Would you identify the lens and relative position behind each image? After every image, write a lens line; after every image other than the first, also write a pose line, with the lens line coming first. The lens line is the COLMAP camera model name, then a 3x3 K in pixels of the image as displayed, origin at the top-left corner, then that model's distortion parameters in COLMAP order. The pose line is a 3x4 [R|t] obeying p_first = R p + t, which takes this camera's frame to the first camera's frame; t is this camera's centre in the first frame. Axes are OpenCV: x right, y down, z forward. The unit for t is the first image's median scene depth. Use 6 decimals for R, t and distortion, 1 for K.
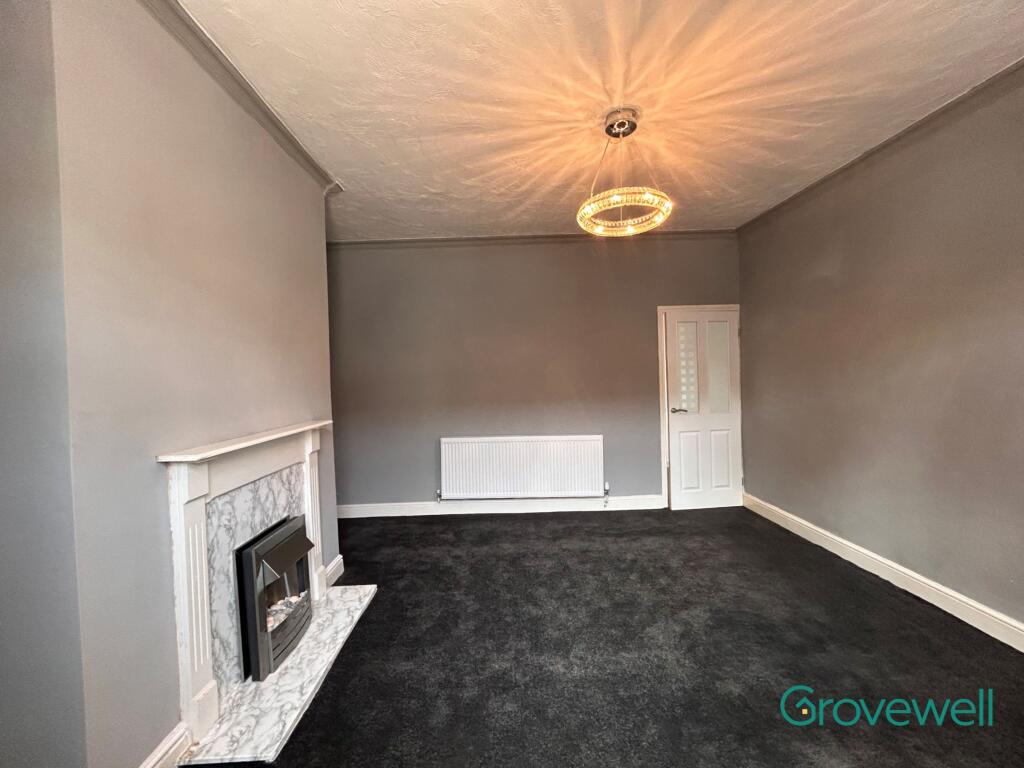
lens RADIAL K [[416.0, 0, 518.8], [0, 416.0, 390.1], [0, 0, 1]] dist [-0.001160, 0.001450]
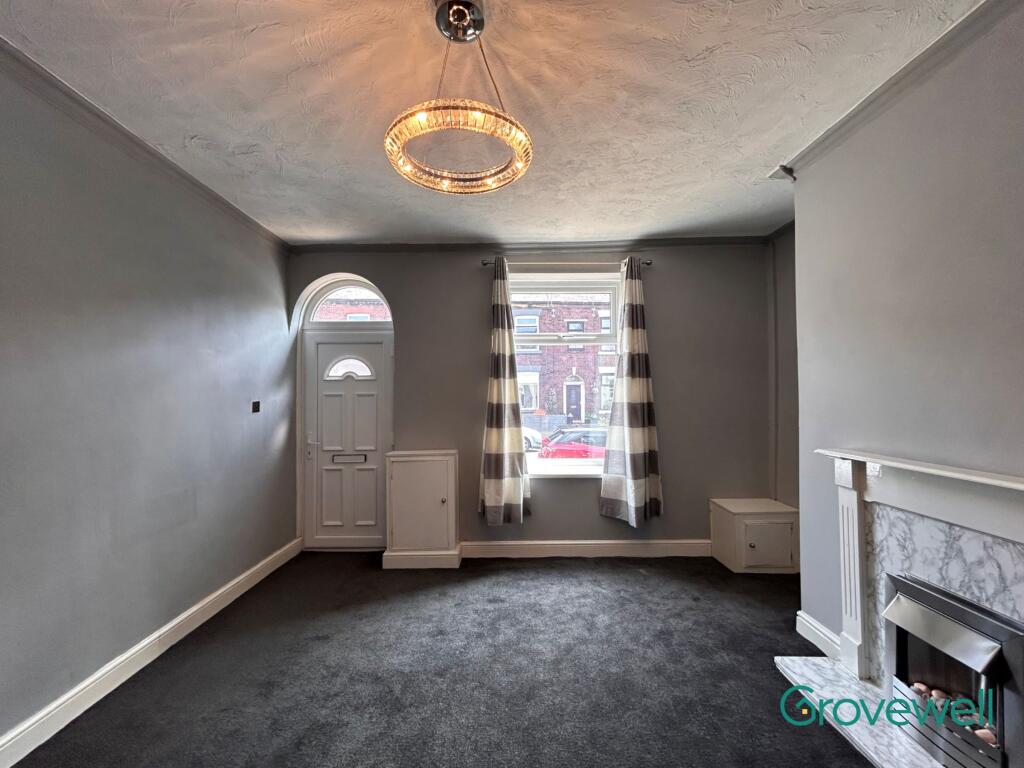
lens RADIAL K [[416.0, 0, 513.3], [0, 416.0, 386.5], [0, 0, 1]] dist [-0.001160, 0.001450]
pose [[-0.999250, 0.035243, 0.016020, 0.193846], [0.035472, 0.999270, 0.014219, -0.090958], [-0.015507, 0.014777, -0.999771, 1.828362]]
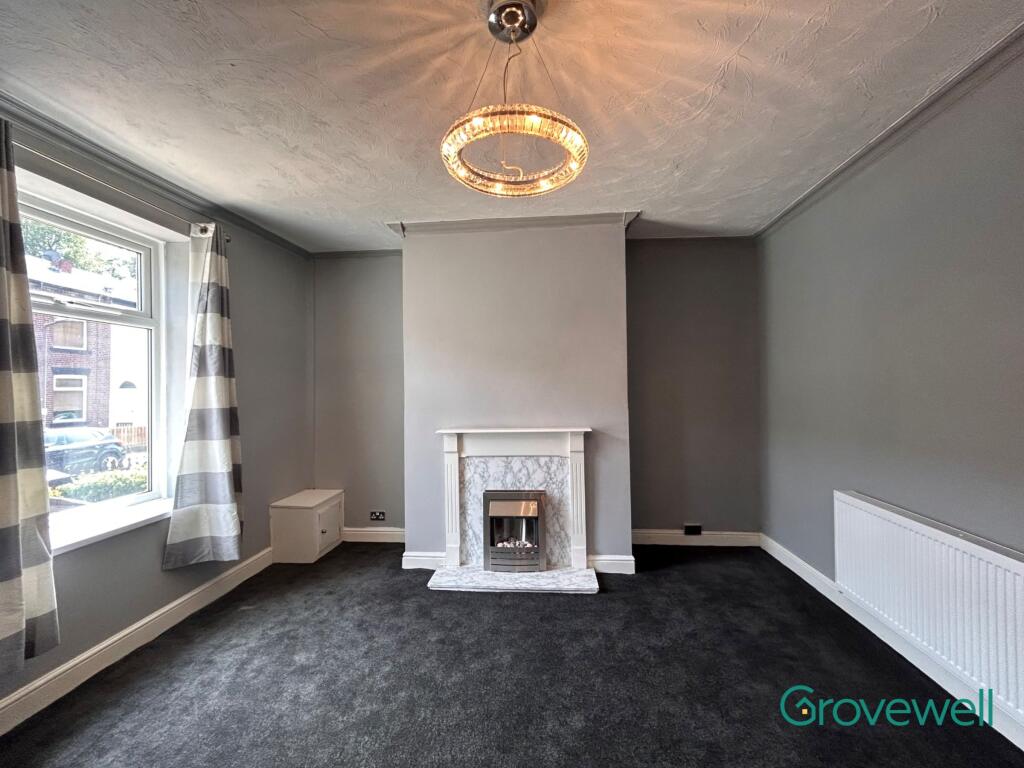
lens RADIAL K [[416.0, 0, 509.0], [0, 416.0, 385.4], [0, 0, 1]] dist [-0.001160, 0.001450]
pose [[-0.118478, 0.025582, -0.992627, 0.990901], [-0.012340, 0.999553, 0.027233, -0.106848], [0.992880, 0.015475, -0.118109, 1.202310]]
